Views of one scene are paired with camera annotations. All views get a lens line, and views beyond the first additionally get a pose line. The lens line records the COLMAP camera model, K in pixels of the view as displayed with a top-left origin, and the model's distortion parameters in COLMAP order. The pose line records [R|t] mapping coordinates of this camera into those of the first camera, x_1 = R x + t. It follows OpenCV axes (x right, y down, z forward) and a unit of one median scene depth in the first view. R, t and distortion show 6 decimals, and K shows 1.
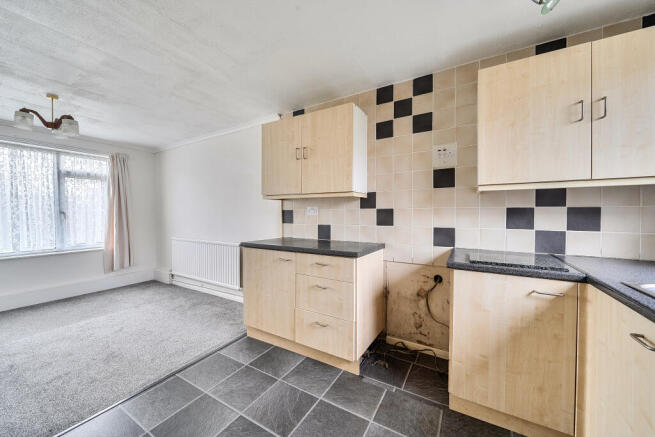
lens RADIAL K [[243.7, 0, 327.3], [0, 243.7, 217.3], [0, 0, 1]] dist [0.000217, 0.000125]
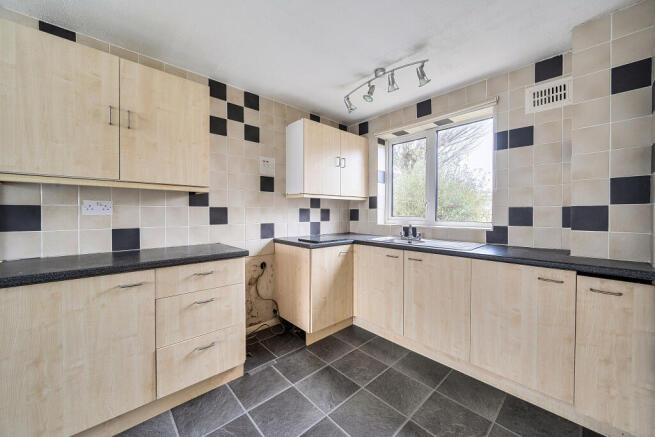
lens RADIAL K [[243.7, 0, 329.9], [0, 243.7, 215.0], [0, 0, 1]] dist [0.000217, 0.000125]
pose [[0.287135, -0.010191, 0.957836, -0.626259], [0.014556, 0.999874, 0.006275, -0.003350], [-0.957780, 0.012140, 0.287247, 0.325460]]
